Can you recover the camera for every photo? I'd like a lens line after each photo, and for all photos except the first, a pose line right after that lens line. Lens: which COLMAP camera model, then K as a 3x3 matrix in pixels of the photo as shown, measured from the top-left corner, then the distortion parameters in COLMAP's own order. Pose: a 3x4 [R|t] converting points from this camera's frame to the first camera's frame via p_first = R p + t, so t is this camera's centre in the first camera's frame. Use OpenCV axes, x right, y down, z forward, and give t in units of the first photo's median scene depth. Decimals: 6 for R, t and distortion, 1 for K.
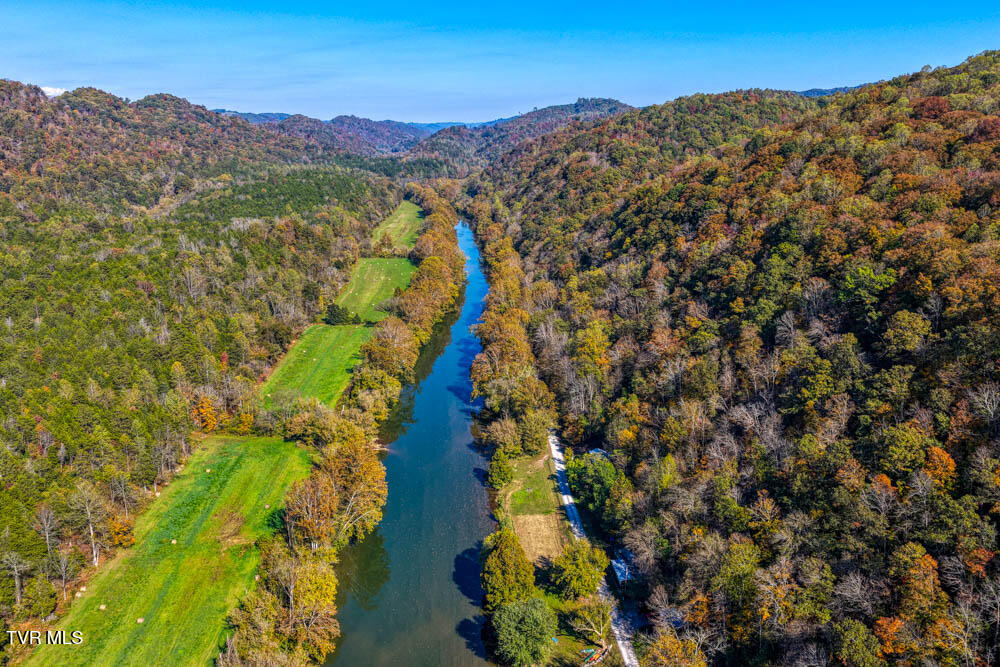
lens RADIAL K [[845.8, 0, 500.0], [0, 845.8, 333.5], [0, 0, 1]] dist [0.002766, 0.036460]
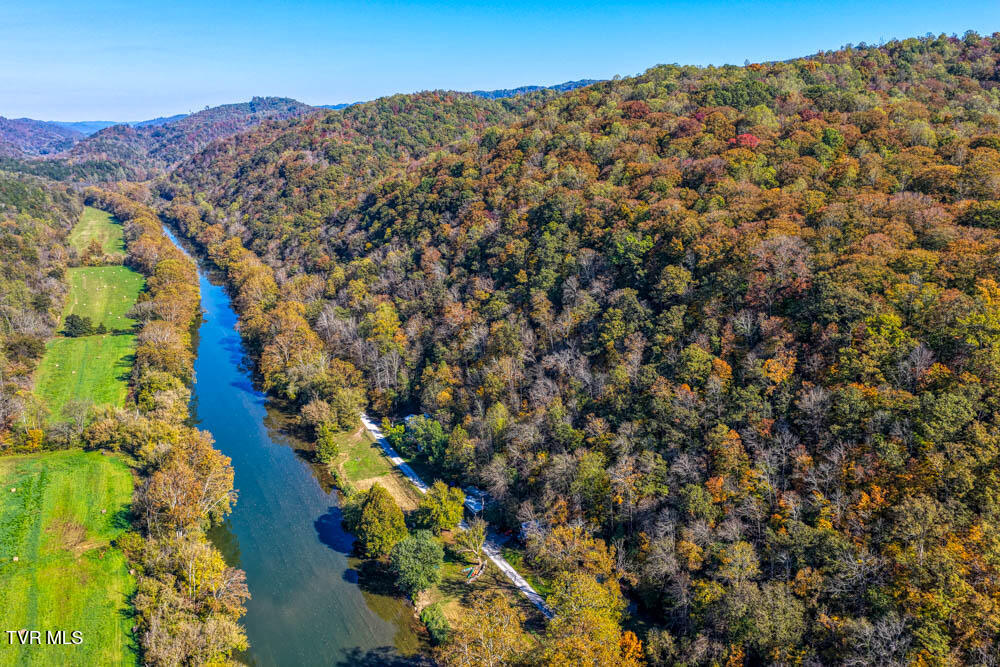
lens RADIAL K [[845.8, 0, 500.0], [0, 845.8, 333.5], [0, 0, 1]] dist [0.002766, 0.036460]
pose [[0.928919, -0.091066, 0.358911, -0.168994], [0.090764, 0.995715, 0.017730, 0.021123], [-0.358987, 0.016106, 0.933203, -0.083590]]
